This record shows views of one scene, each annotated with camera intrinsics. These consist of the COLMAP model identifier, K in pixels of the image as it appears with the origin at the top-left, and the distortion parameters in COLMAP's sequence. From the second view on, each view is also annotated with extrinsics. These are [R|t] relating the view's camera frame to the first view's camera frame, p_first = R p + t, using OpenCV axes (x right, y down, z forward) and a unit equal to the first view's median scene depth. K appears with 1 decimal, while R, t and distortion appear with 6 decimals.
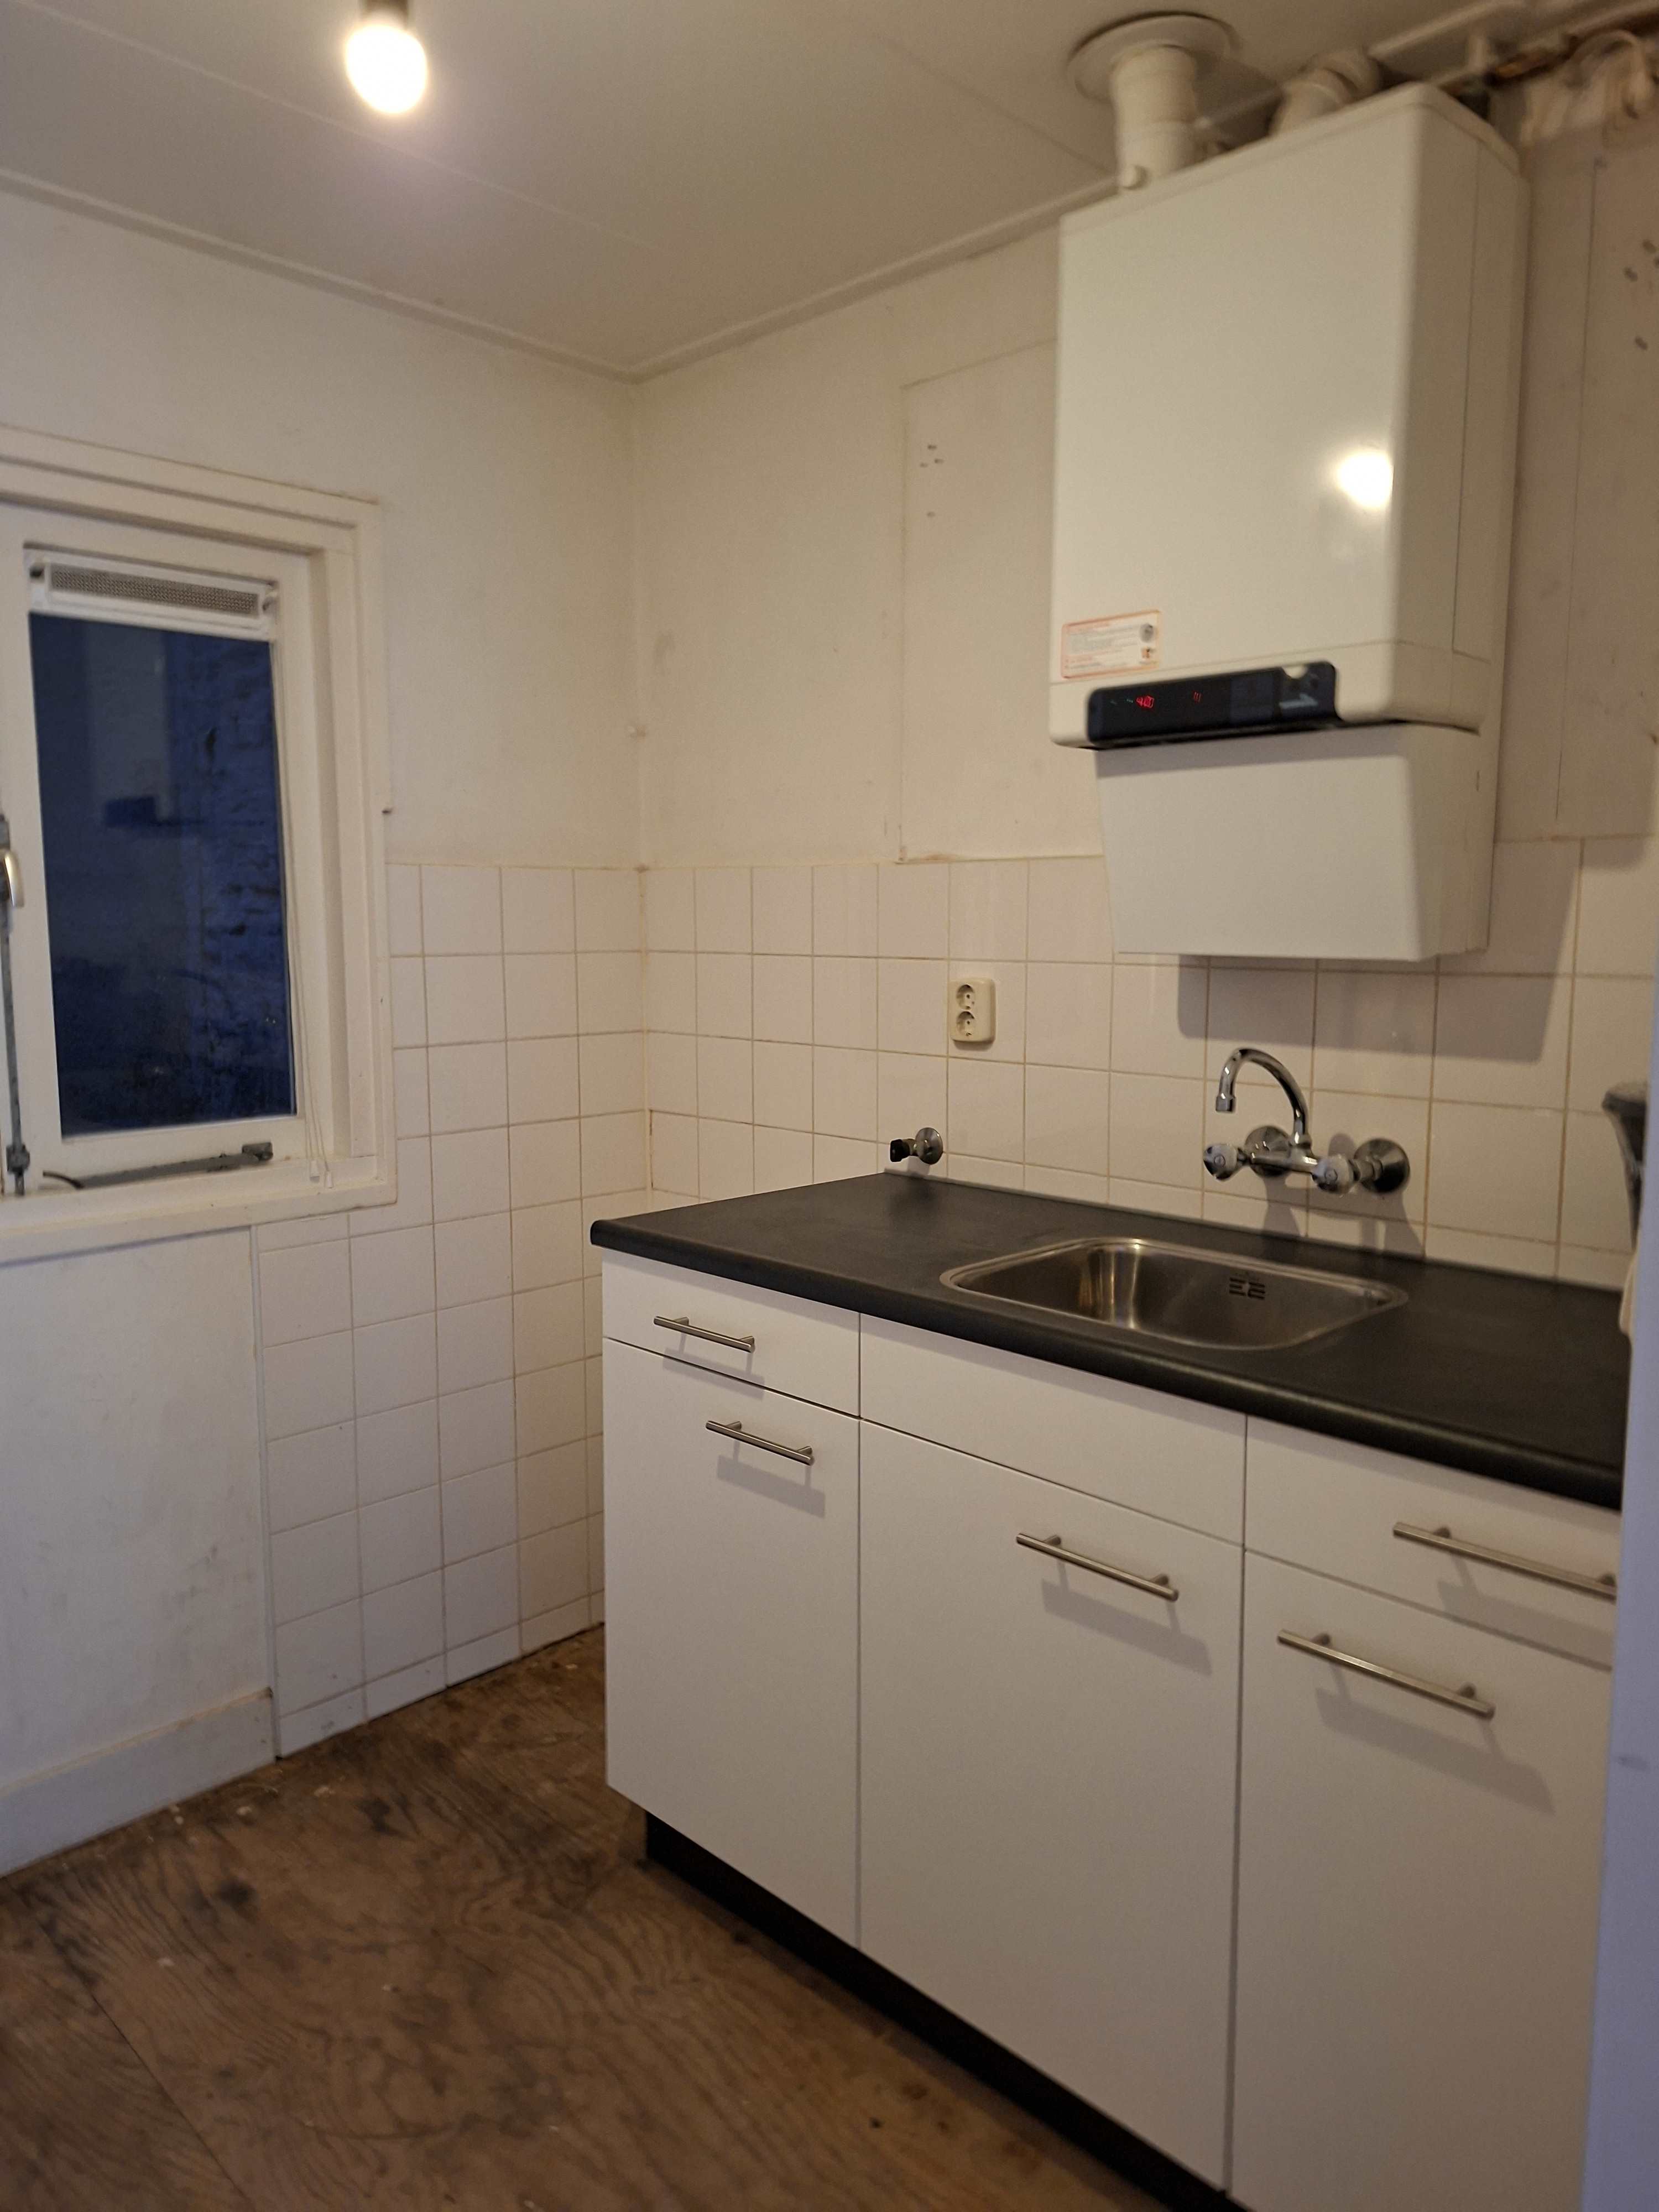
lens RADIAL K [[1513.1, 0, 829.9], [0, 1513.1, 1092.3], [0, 0, 1]] dist [0.006725, -0.009636]
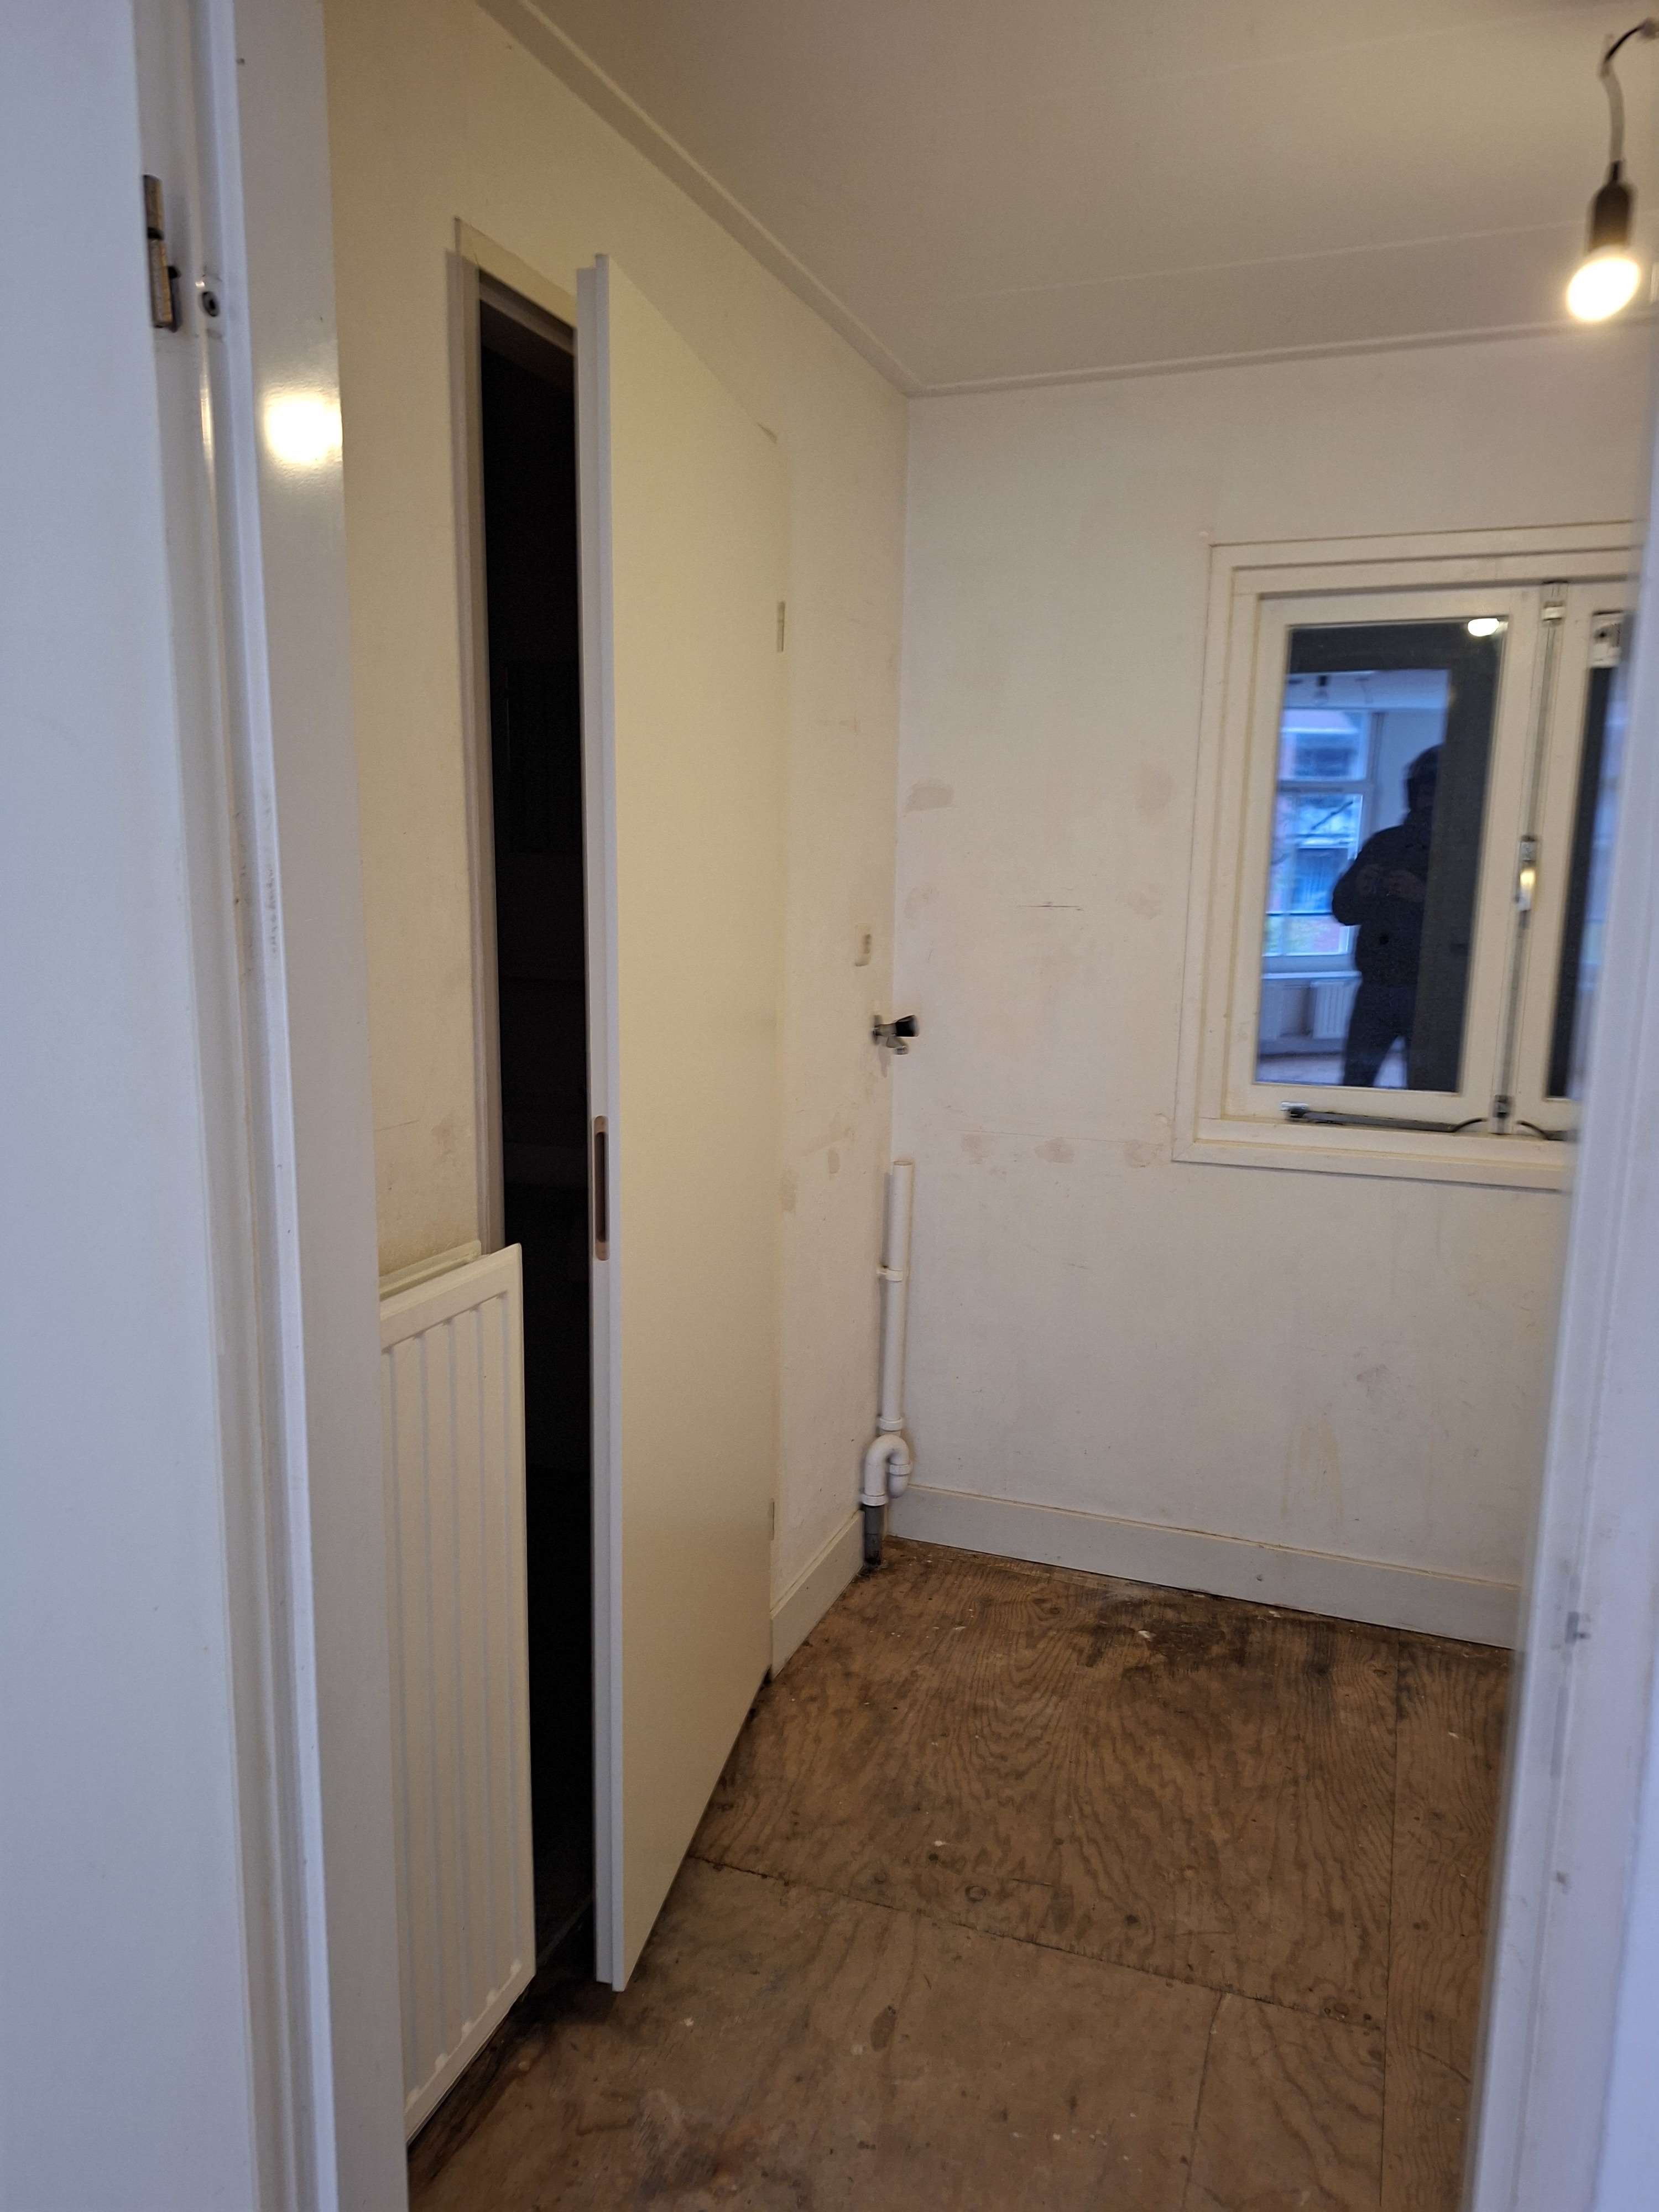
lens RADIAL K [[1513.1, 0, 828.4], [0, 1513.1, 1117.7], [0, 0, 1]] dist [0.006725, -0.009636]
pose [[0.401790, 0.160950, -0.901477, 0.419809], [-0.118138, 0.985317, 0.123264, -0.040319], [0.908080, 0.056972, 0.414904, -0.049235]]
